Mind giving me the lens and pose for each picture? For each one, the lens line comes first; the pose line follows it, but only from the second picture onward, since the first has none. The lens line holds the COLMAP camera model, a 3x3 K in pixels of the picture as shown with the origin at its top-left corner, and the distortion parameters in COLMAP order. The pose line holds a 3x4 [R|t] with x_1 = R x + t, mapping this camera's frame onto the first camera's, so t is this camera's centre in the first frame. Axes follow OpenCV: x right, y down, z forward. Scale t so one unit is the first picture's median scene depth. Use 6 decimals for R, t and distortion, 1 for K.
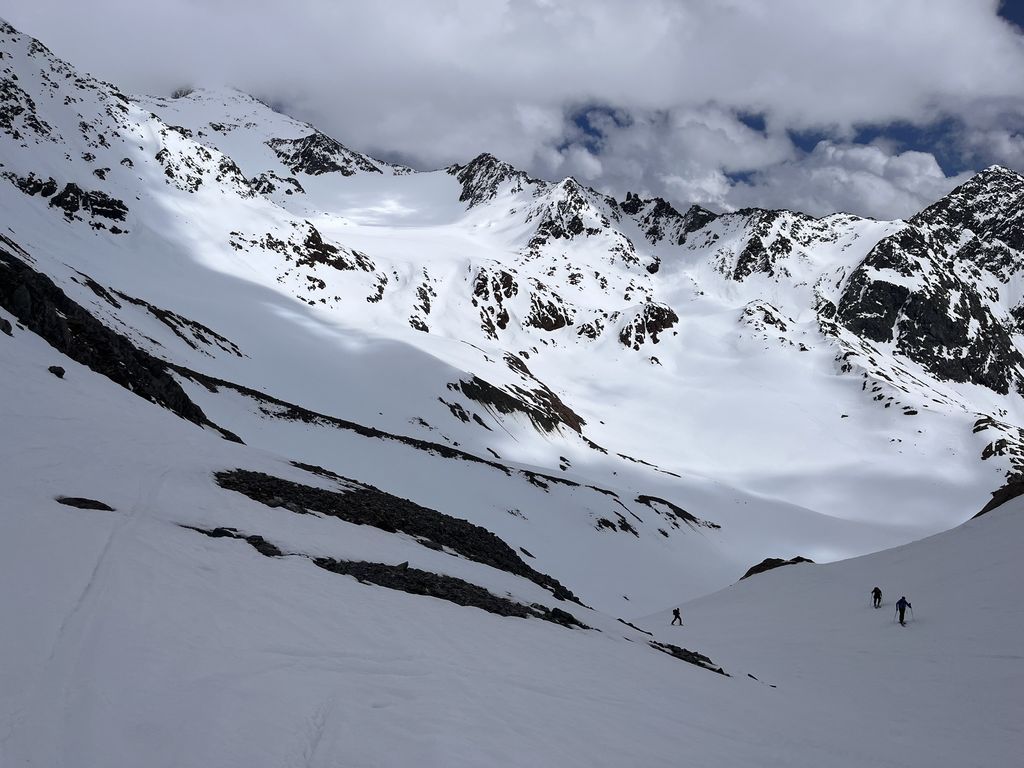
lens RADIAL K [[790.6, 0, 512.4], [0, 790.6, 385.9], [0, 0, 1]] dist [0.000662, 0.002145]
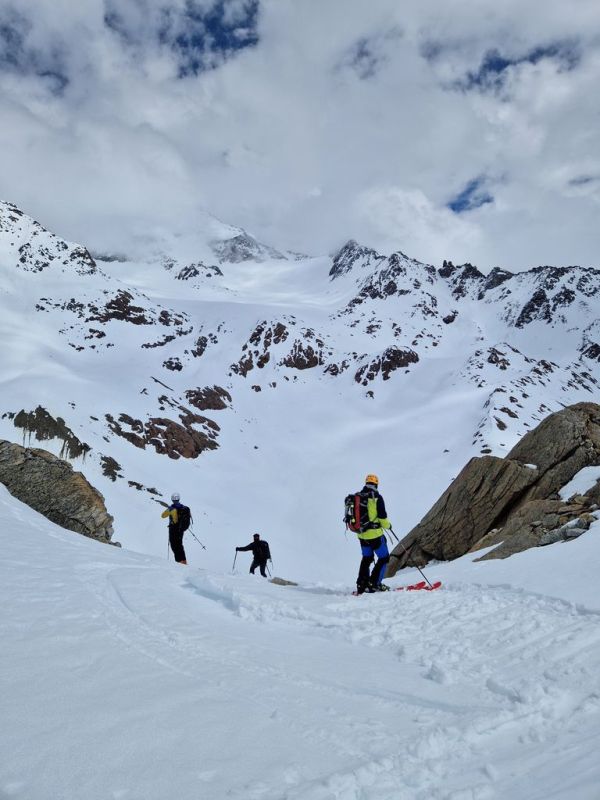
lens RADIAL K [[533.9, 0, 299.4], [0, 533.9, 397.1], [0, 0, 1]] dist [0.020789, -0.002204]
pose [[0.955344, 0.014230, -0.295152, 0.220439], [-0.020419, 0.999631, -0.017898, -0.008122], [0.294788, 0.023126, 0.955283, 0.144650]]
